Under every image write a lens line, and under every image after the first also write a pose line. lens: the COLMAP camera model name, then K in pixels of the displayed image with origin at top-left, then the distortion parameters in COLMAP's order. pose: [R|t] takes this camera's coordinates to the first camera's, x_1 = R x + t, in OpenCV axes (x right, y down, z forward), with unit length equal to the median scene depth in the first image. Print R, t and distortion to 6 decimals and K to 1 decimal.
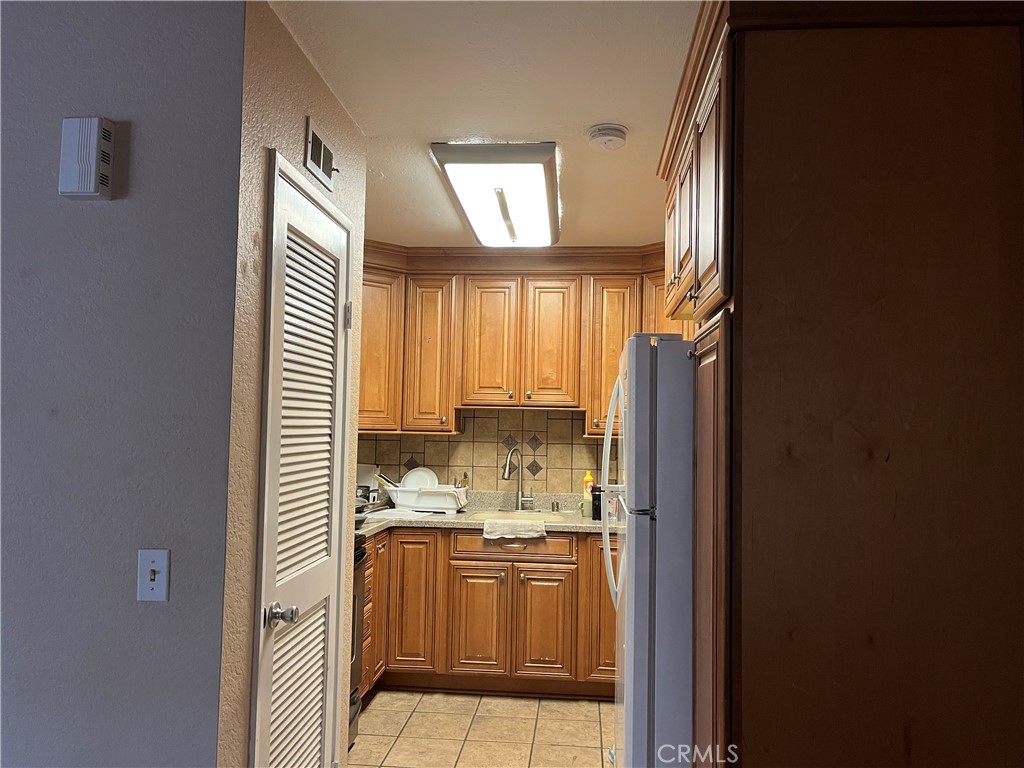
lens RADIAL K [[760.7, 0, 512.7], [0, 760.7, 381.6], [0, 0, 1]] dist [0.007448, -0.029696]
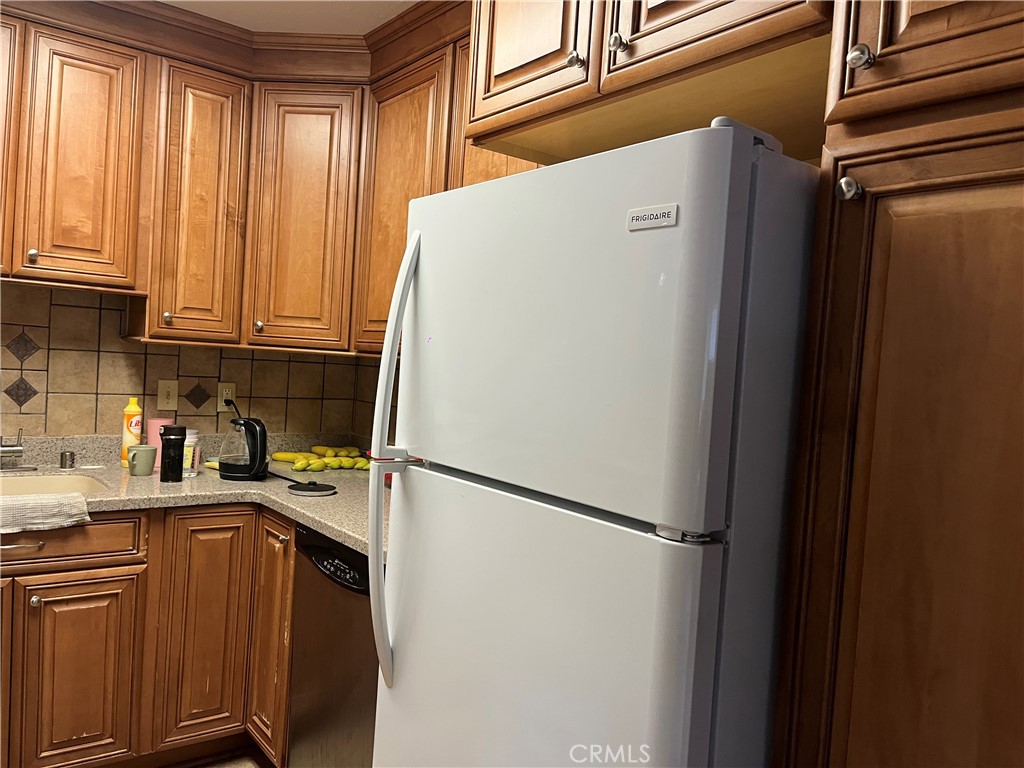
lens RADIAL K [[760.7, 0, 514.8], [0, 760.7, 389.7], [0, 0, 1]] dist [0.007448, -0.029696]
pose [[0.697316, -0.000772, 0.716764, -0.123260], [-0.098906, 0.990330, 0.097288, 0.025154], [-0.709907, -0.138733, 0.690496, 0.393853]]
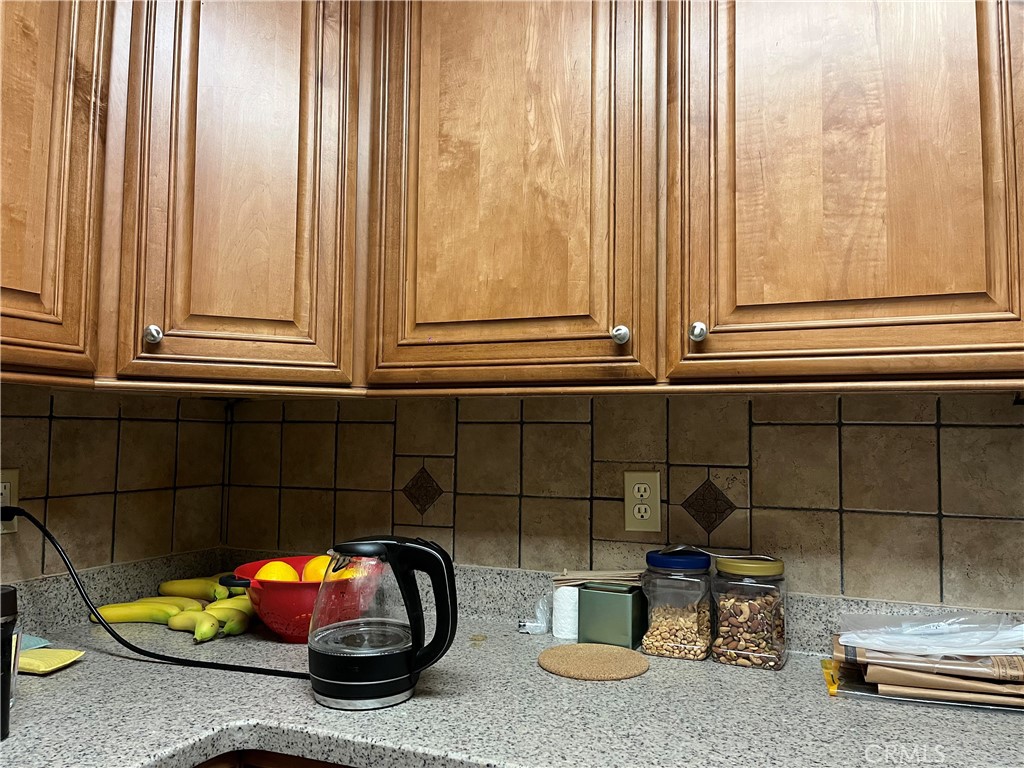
lens RADIAL K [[760.7, 0, 507.0], [0, 760.7, 389.5], [0, 0, 1]] dist [0.007448, -0.029696]
pose [[0.246501, 0.041807, 0.968240, -0.063577], [-0.068192, 0.997341, -0.025703, 0.071923], [-0.966741, -0.059690, 0.248696, 0.774773]]
